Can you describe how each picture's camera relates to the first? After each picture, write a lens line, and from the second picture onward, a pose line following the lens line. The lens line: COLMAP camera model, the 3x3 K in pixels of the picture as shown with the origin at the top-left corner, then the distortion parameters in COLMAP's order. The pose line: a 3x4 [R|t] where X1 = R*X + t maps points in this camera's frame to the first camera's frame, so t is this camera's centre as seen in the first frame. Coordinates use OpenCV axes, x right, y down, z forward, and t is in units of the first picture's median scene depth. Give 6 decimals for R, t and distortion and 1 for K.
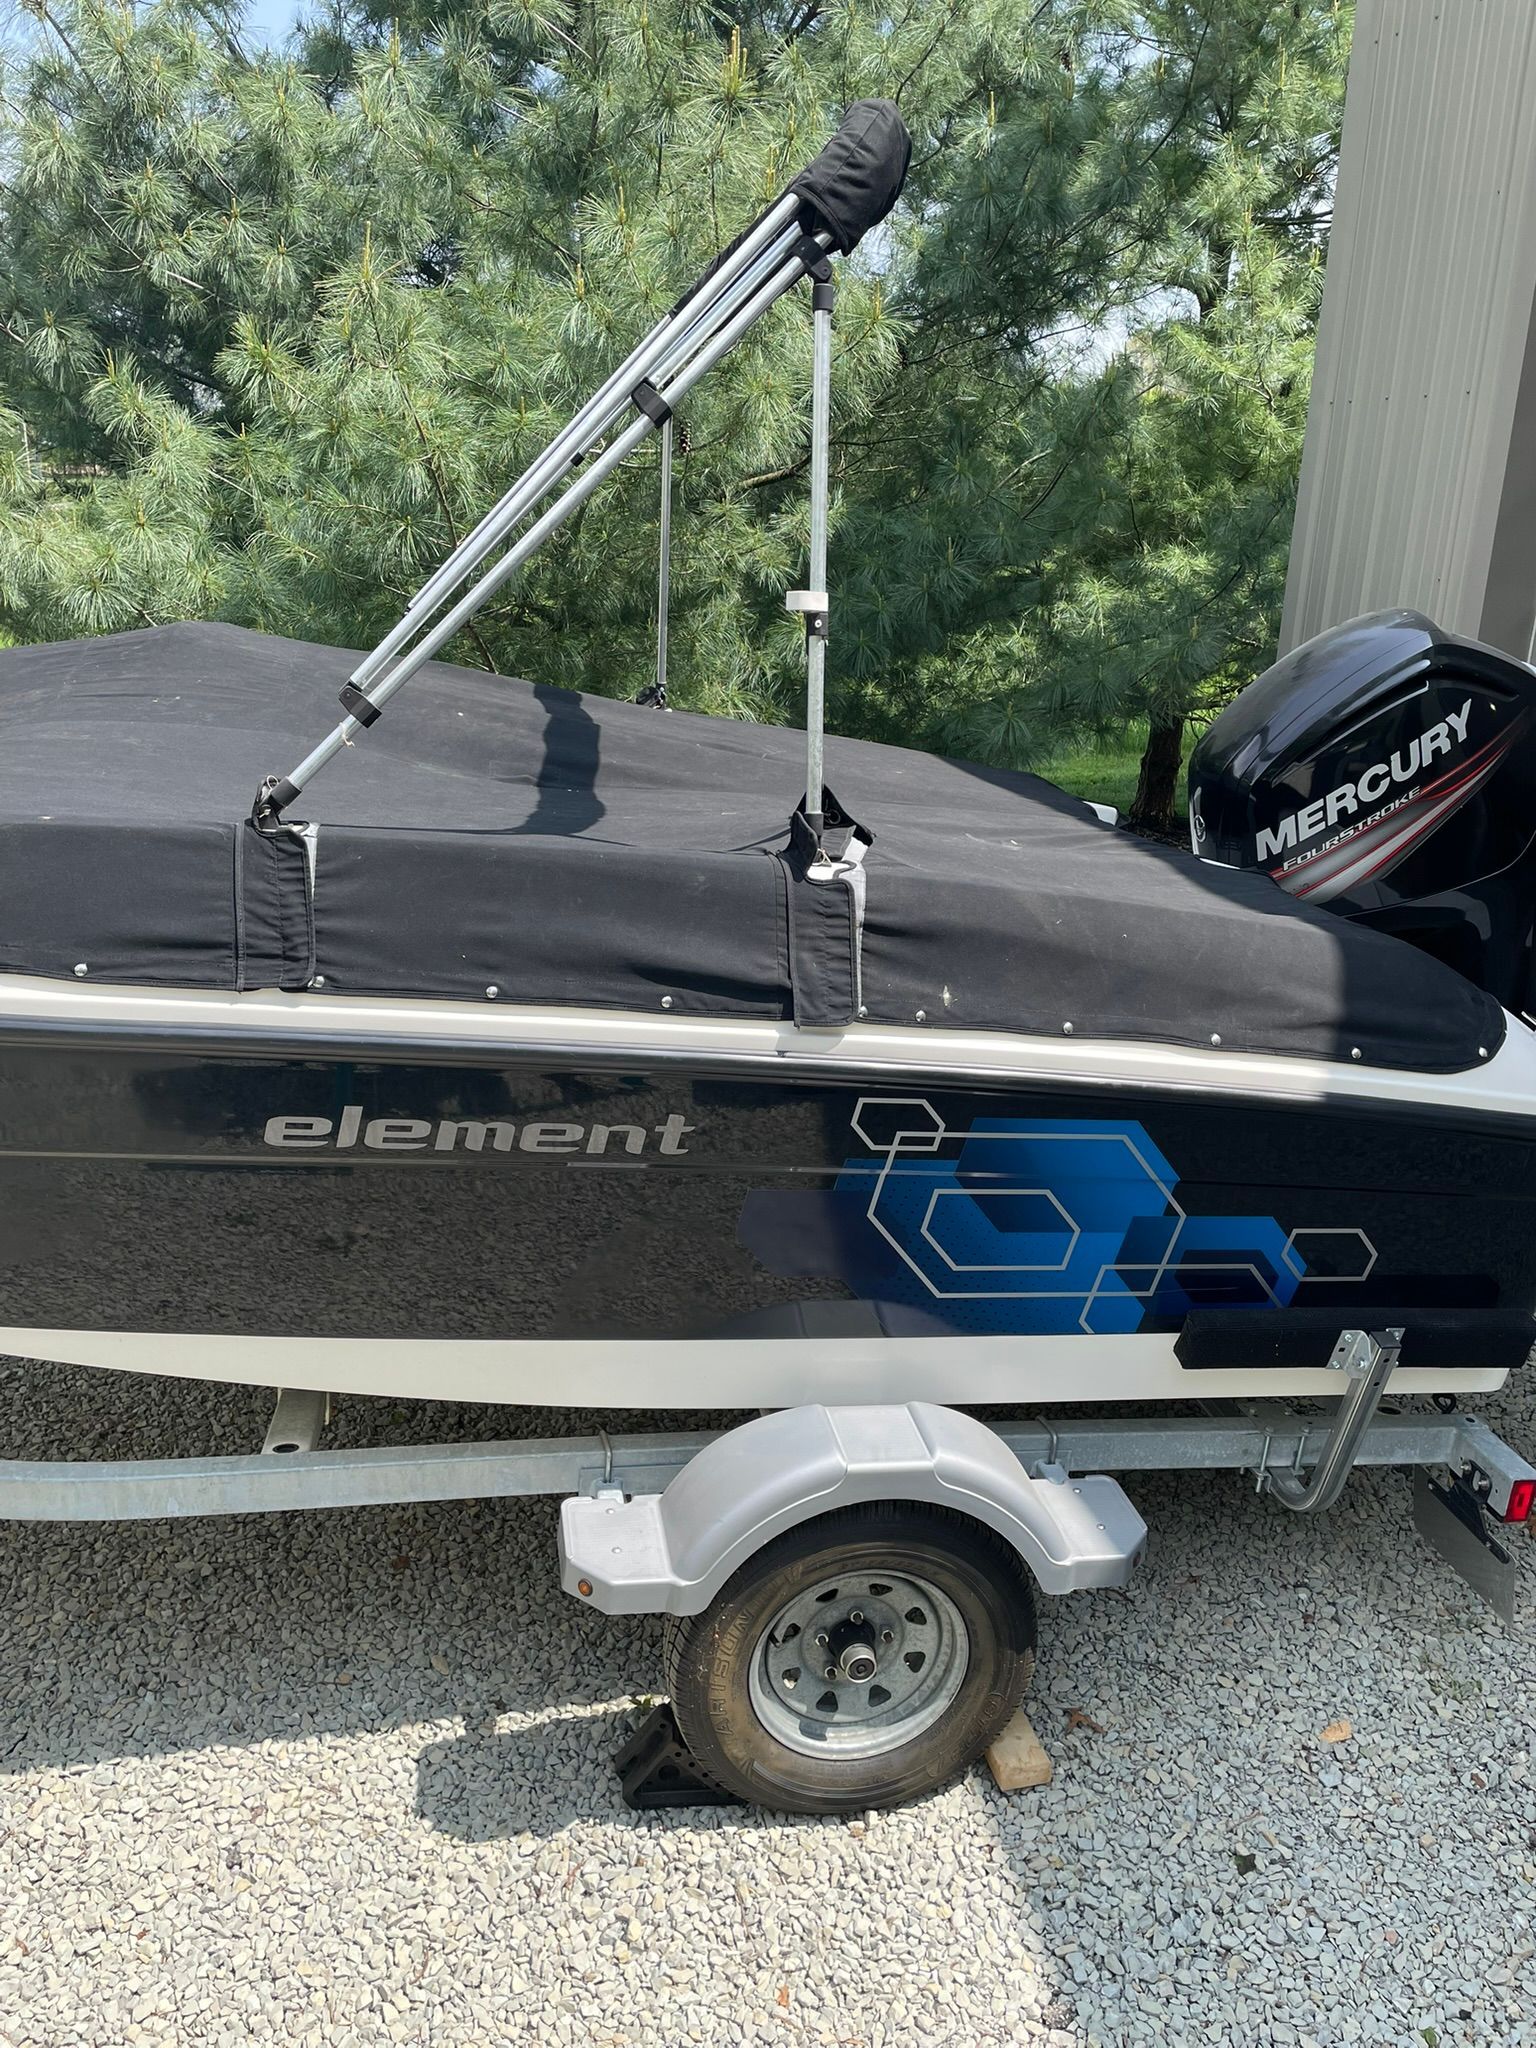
lens RADIAL K [[1509.9, 0, 767.4], [0, 1509.9, 1013.3], [0, 0, 1]] dist [0.086067, -0.112875]
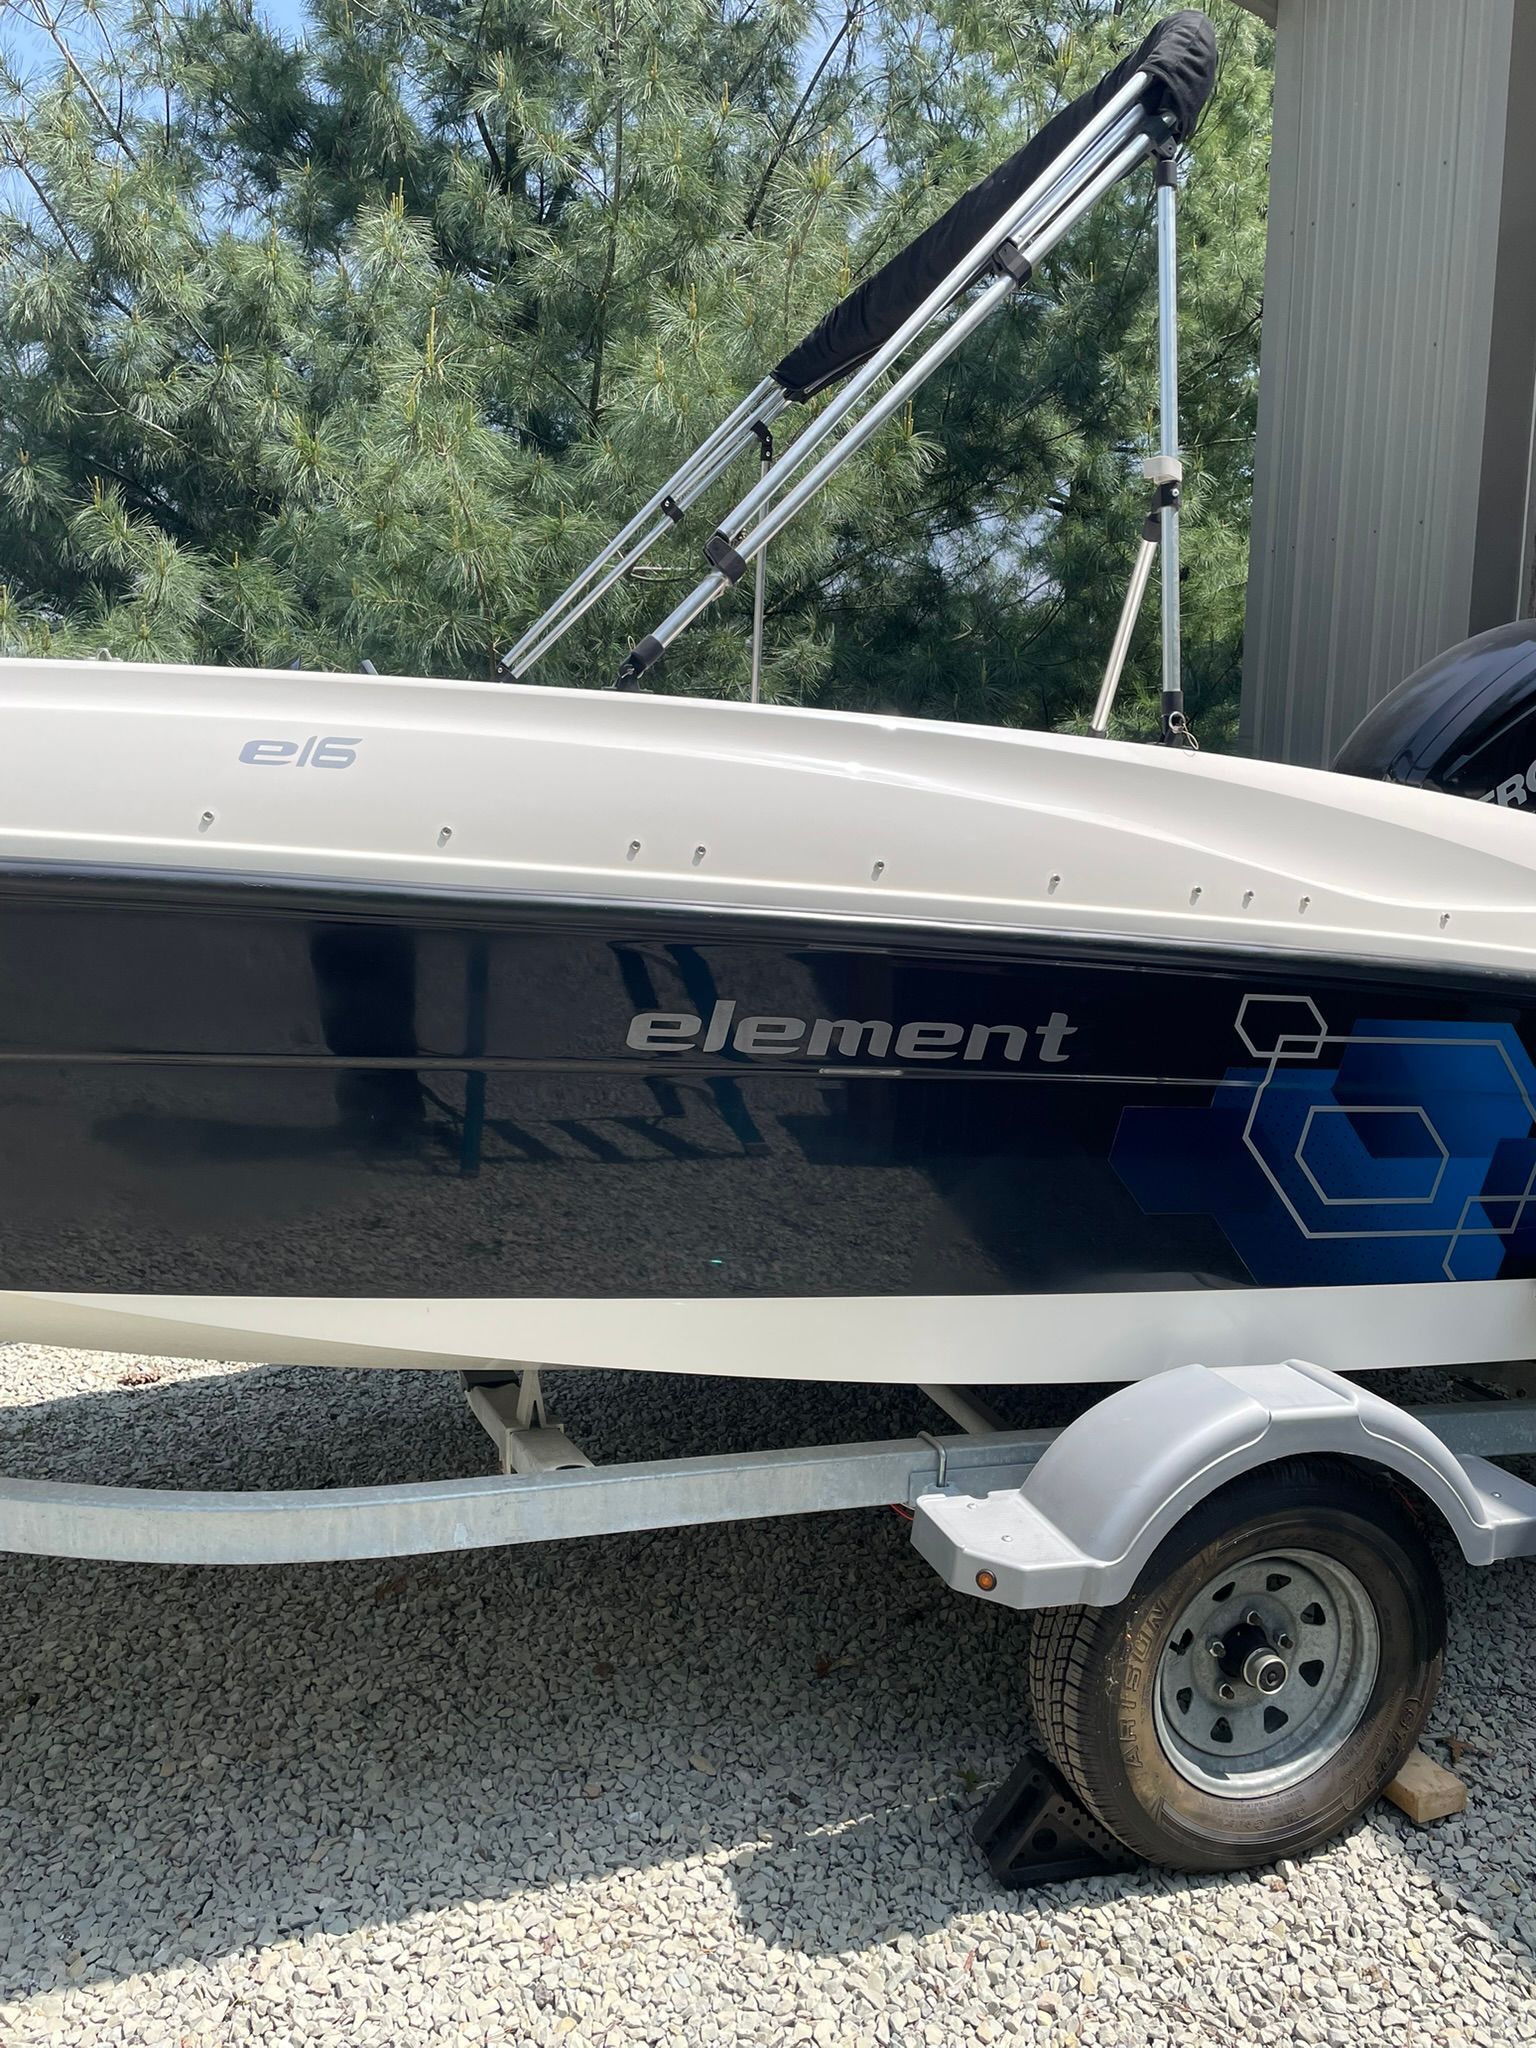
lens RADIAL K [[1509.9, 0, 767.4], [0, 1509.9, 1013.3], [0, 0, 1]] dist [0.086067, -0.112875]
pose [[0.992016, -0.035215, 0.121095, -0.300478], [0.054762, 0.985254, -0.162098, 0.179092], [-0.113601, 0.167435, 0.979316, 0.121162]]
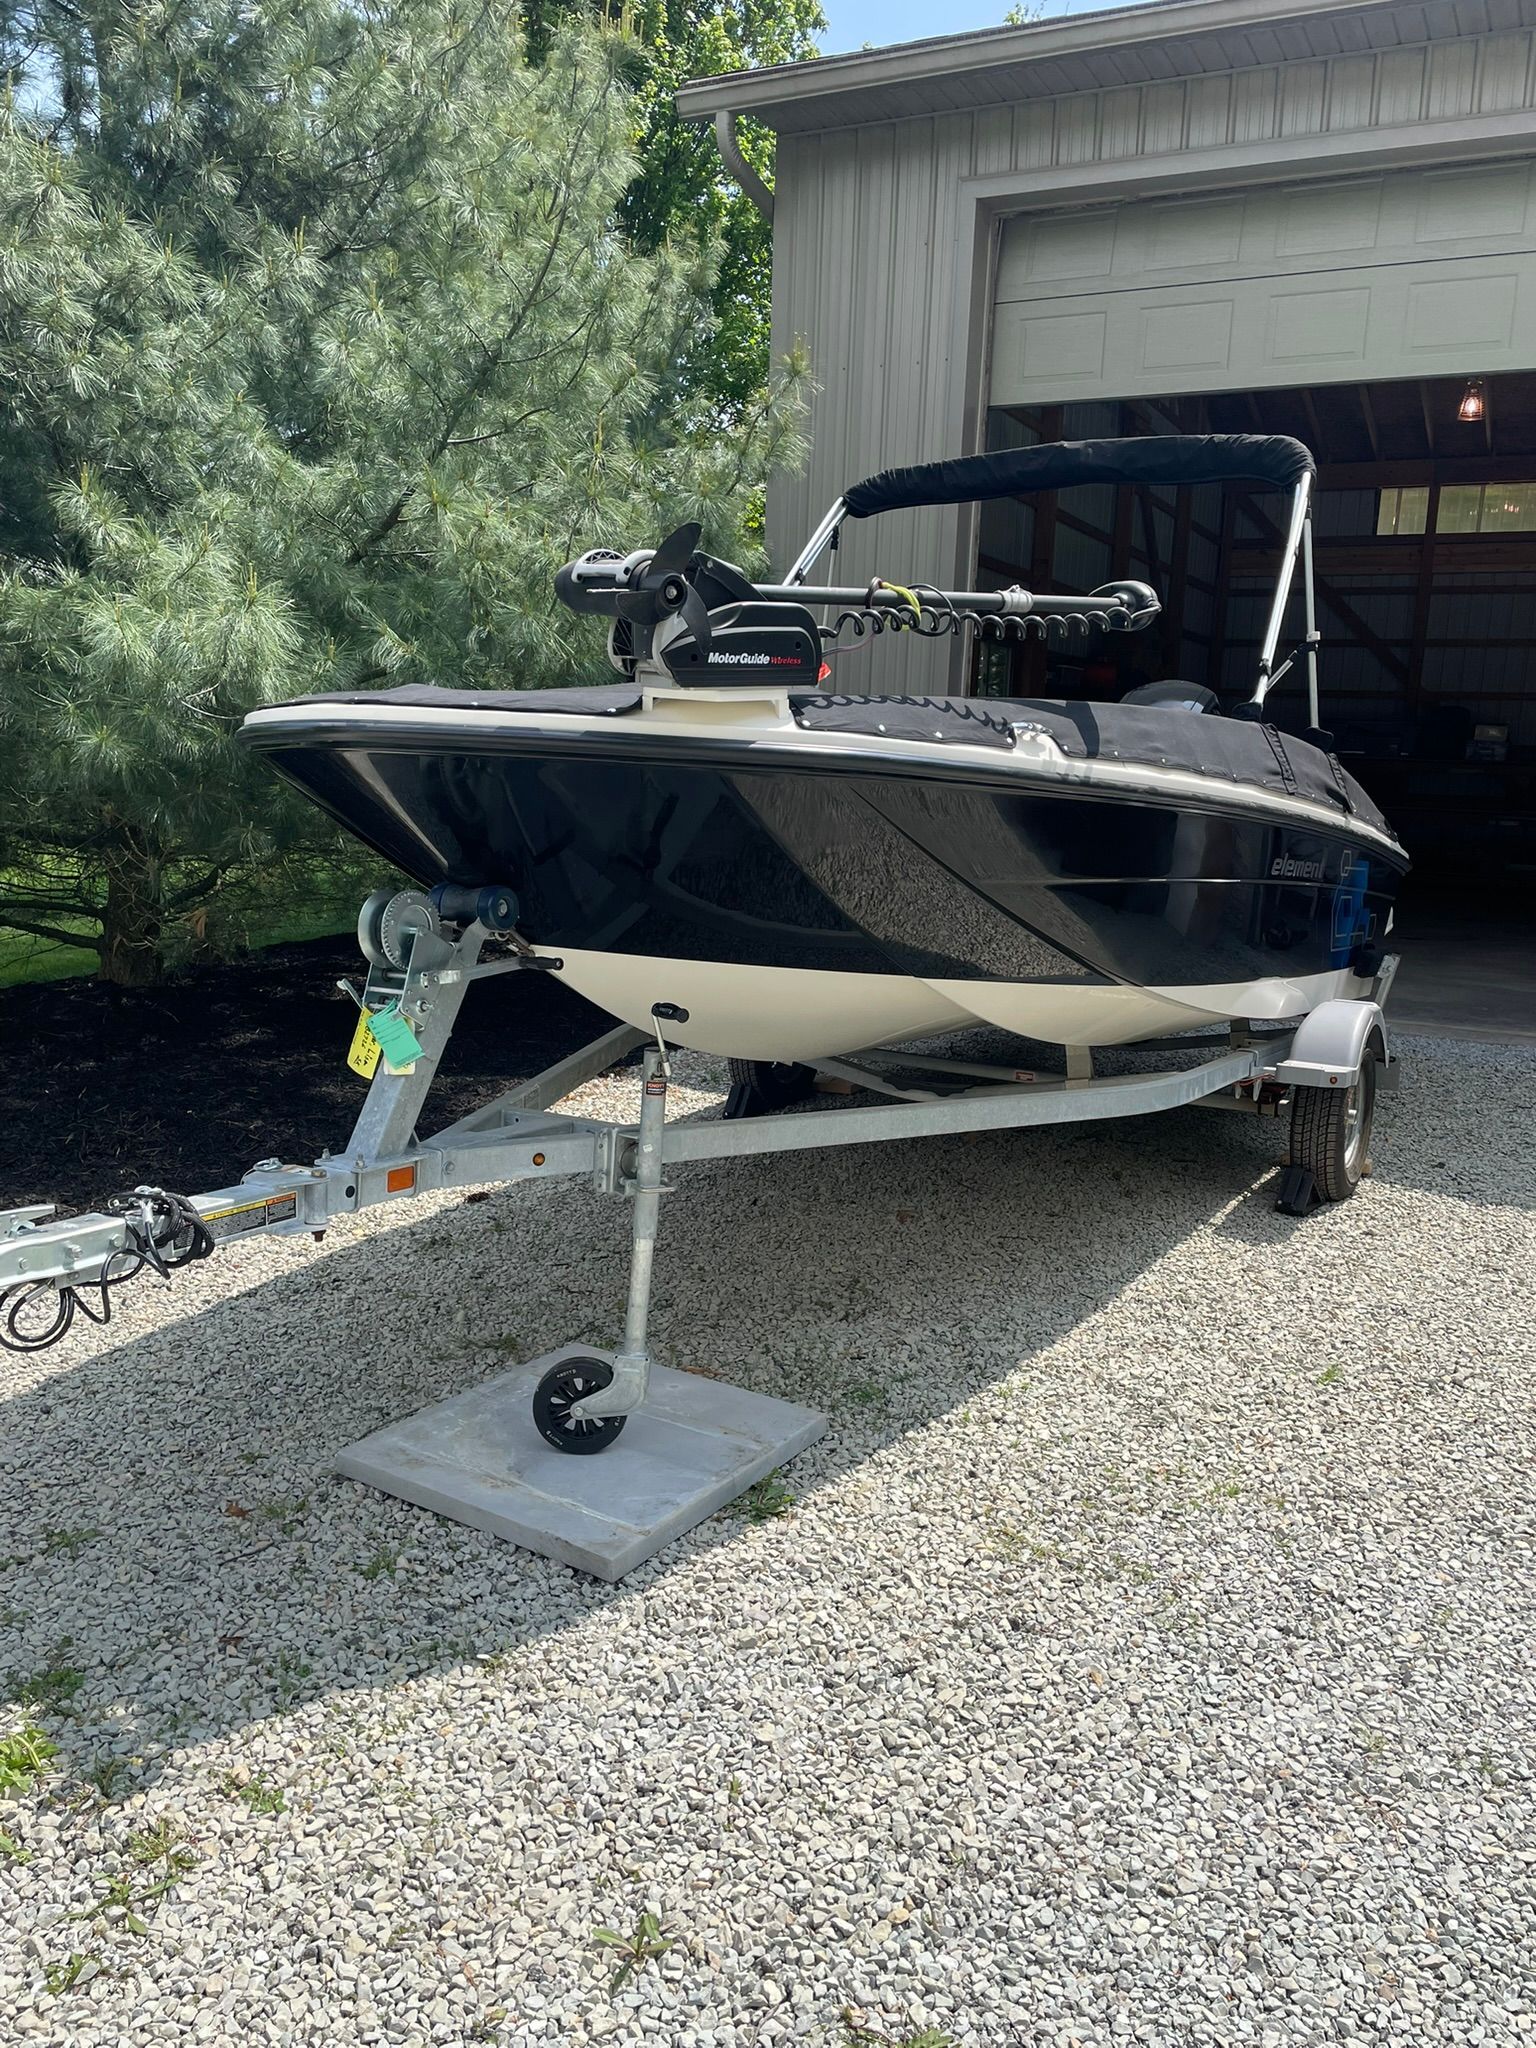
lens RADIAL K [[1438.9, 0, 810.5], [0, 1438.9, 1032.1], [0, 0, 1]] dist [0.084622, -0.089195]
pose [[0.688137, -0.137355, 0.712462, -1.906697], [0.218629, 0.975535, -0.023091, 0.180245], [-0.691860, 0.171654, 0.701331, 0.036812]]
